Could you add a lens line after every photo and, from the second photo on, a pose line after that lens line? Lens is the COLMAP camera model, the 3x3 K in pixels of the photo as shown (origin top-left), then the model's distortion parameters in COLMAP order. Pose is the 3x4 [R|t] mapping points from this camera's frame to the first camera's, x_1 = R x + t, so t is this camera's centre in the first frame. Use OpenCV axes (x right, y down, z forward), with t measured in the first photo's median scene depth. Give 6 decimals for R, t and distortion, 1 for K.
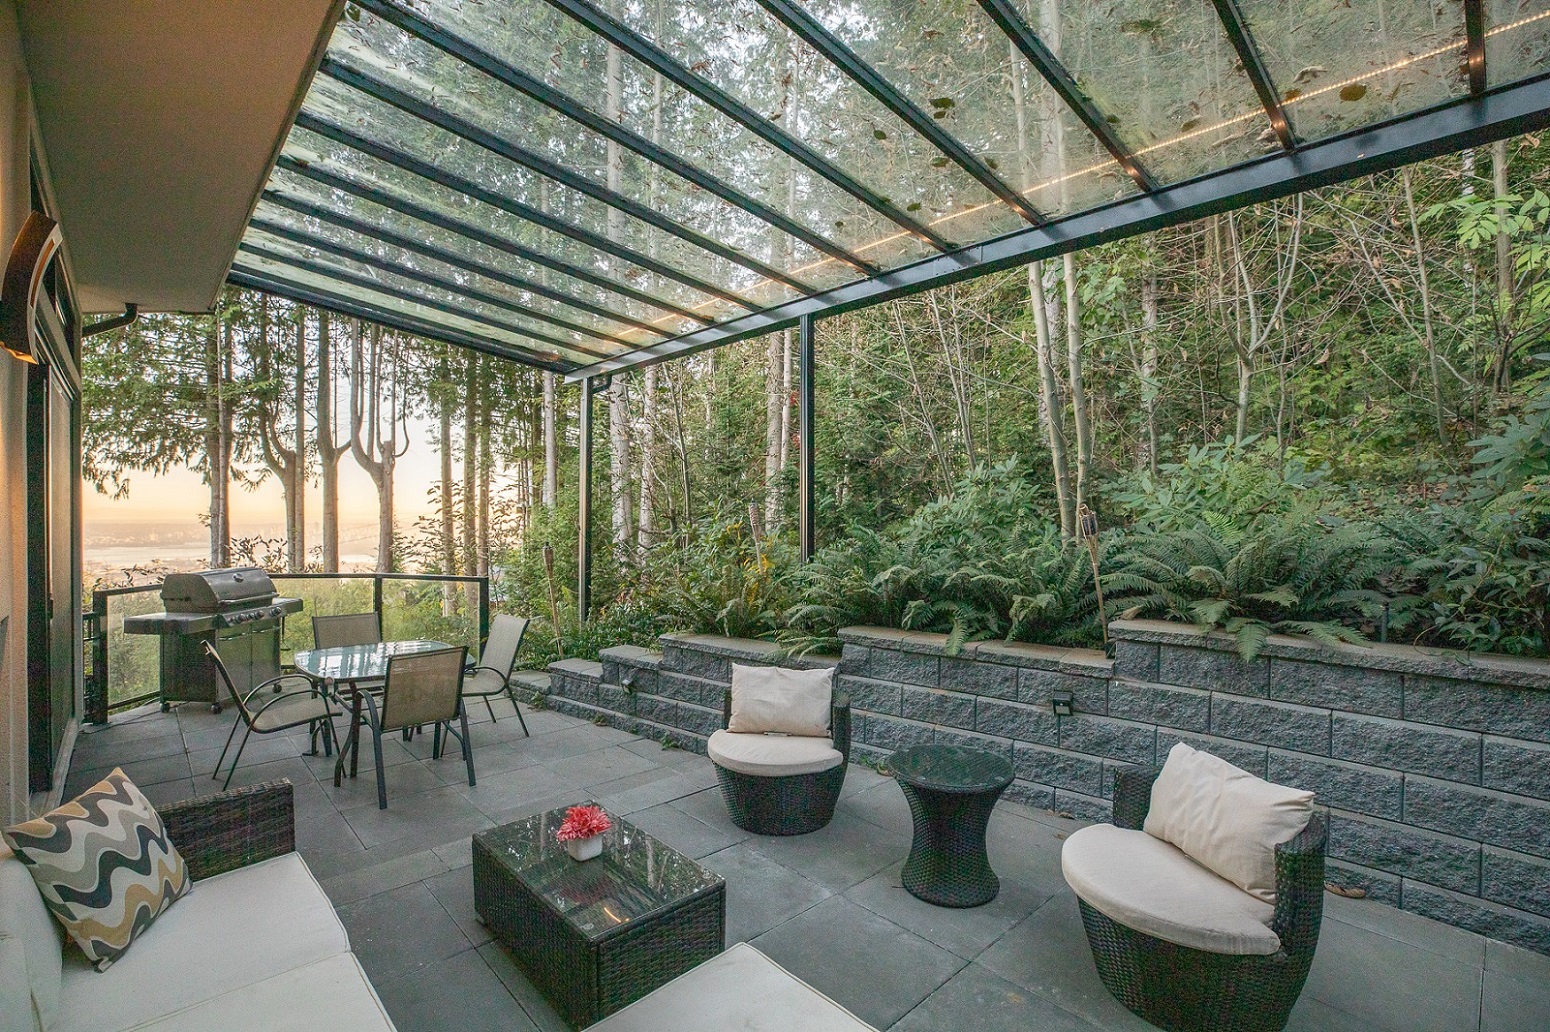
lens RADIAL K [[718.5, 0, 787.1], [0, 718.5, 519.6], [0, 0, 1]] dist [-0.053469, 0.017996]
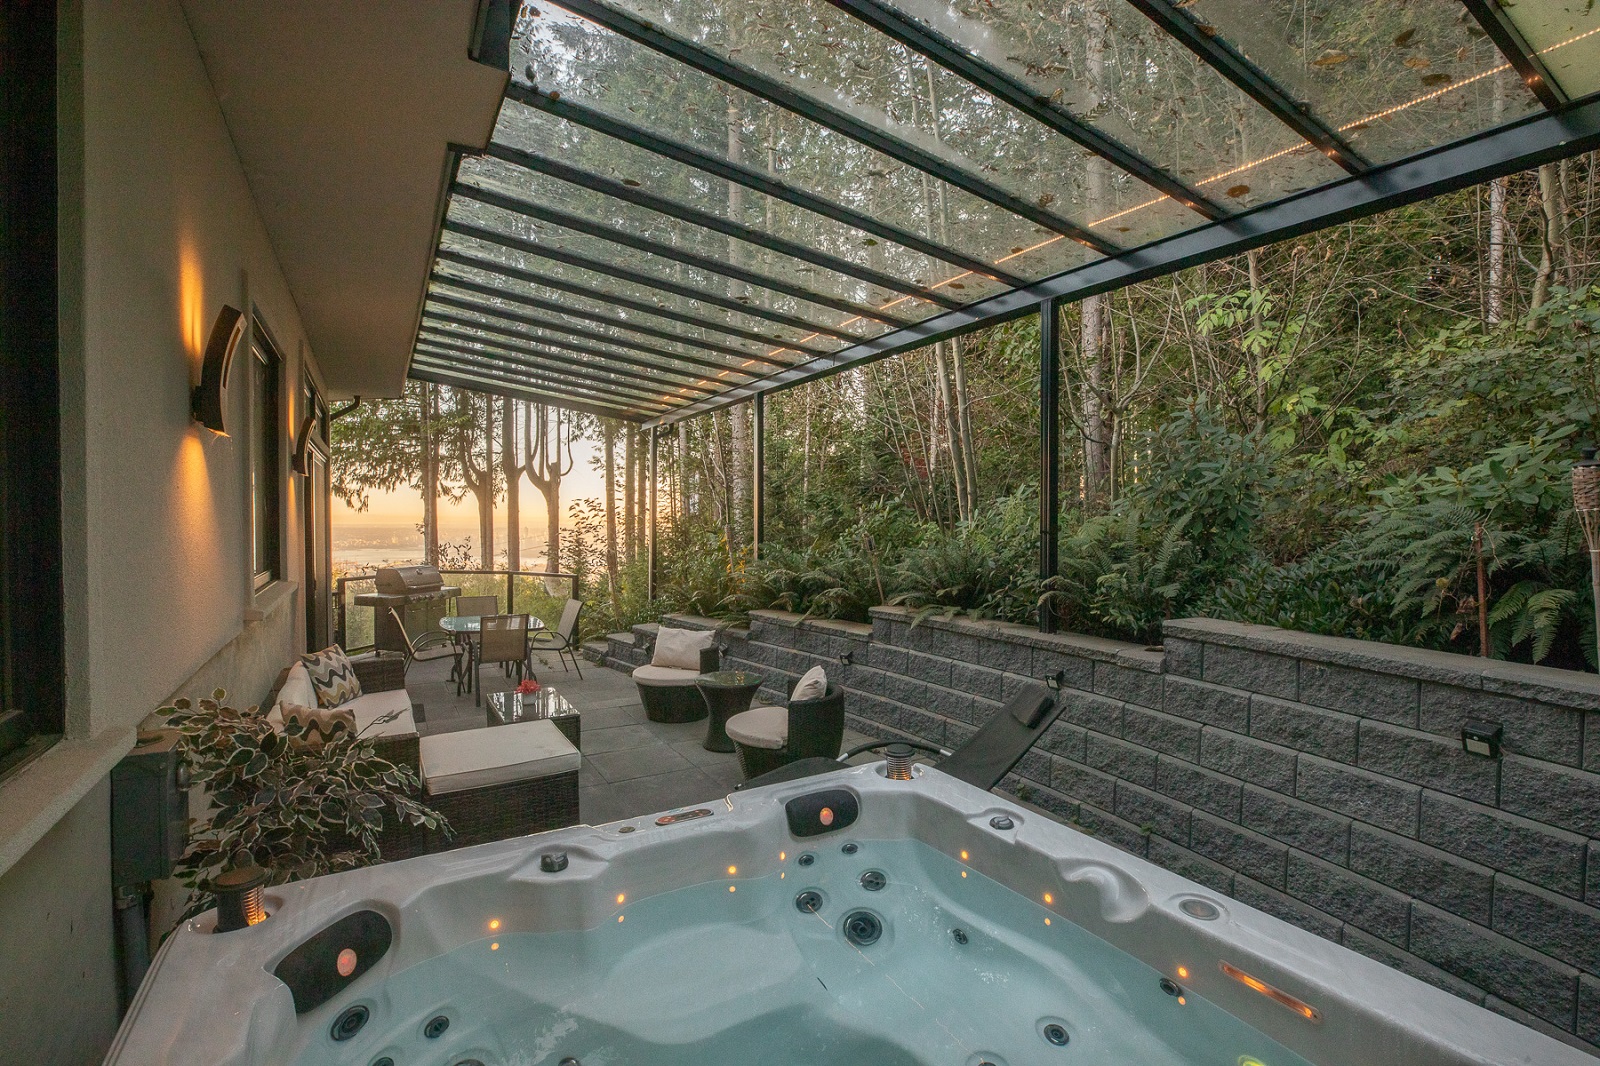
lens RADIAL K [[704.1, 0, 802.1], [0, 704.1, 550.2], [0, 0, 1]] dist [-0.087961, 0.020360]
pose [[0.980654, 0.015148, -0.195161, 0.075627], [-0.009631, 0.999528, 0.029187, -0.002992], [0.195511, -0.026743, 0.980337, -0.068974]]
